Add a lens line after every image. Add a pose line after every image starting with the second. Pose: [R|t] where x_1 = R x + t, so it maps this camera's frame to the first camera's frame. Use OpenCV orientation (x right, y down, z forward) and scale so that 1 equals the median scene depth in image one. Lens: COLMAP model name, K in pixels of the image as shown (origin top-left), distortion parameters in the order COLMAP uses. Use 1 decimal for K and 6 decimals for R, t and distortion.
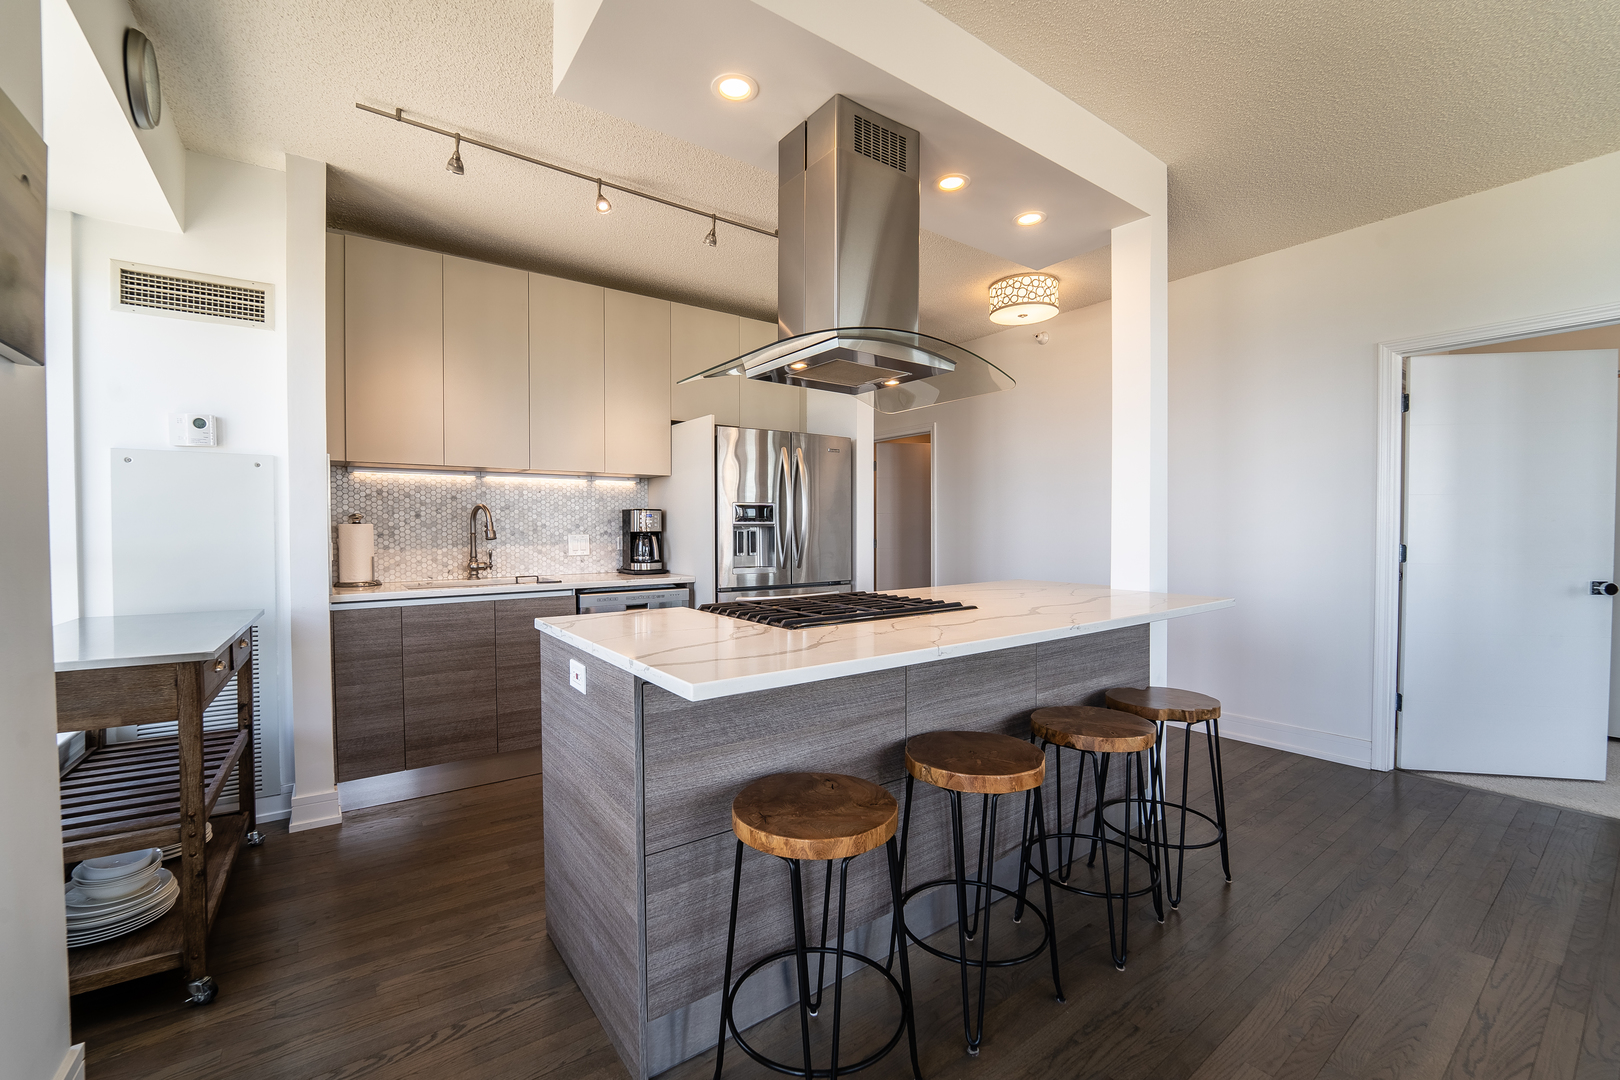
lens RADIAL K [[657.7, 0, 788.1], [0, 657.7, 543.6], [0, 0, 1]] dist [-0.014890, 0.000047]
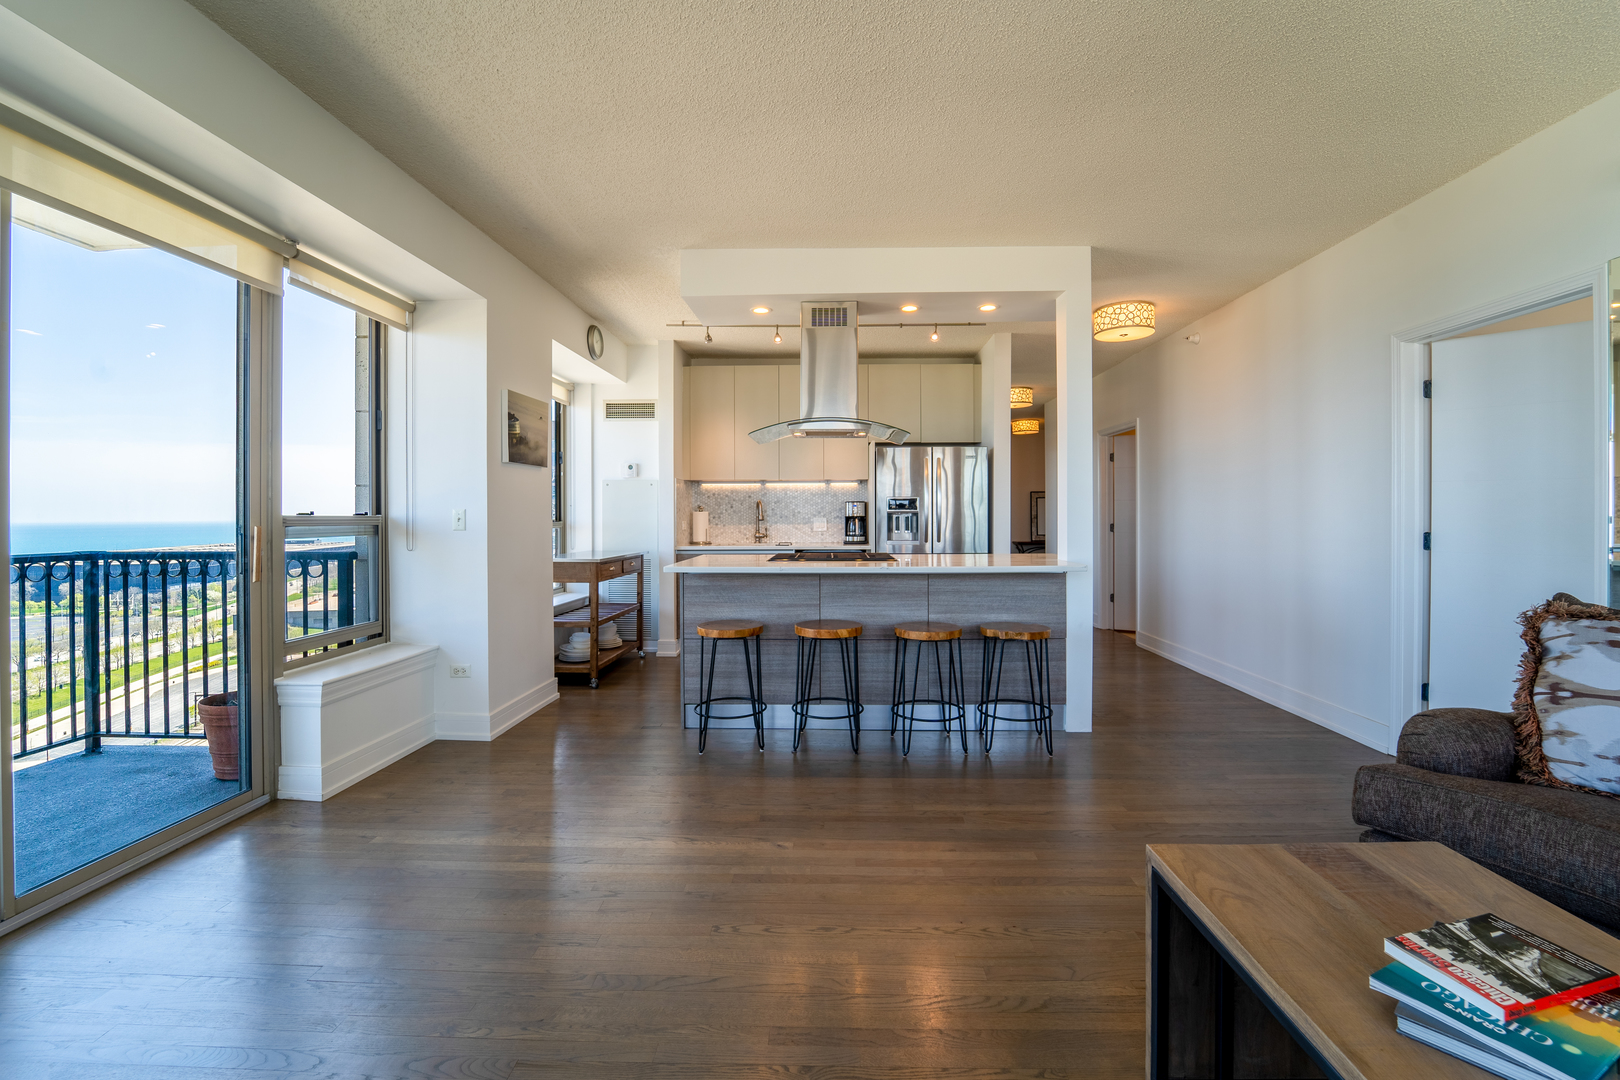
lens RADIAL K [[682.3, 0, 813.8], [0, 682.3, 518.4], [0, 0, 1]] dist [-0.000499, -0.000024]
pose [[0.793174, 0.006430, -0.608961, 0.748874], [-0.015028, 0.999846, -0.009016, 0.002759], [0.608810, 0.016303, 0.793149, -0.349572]]
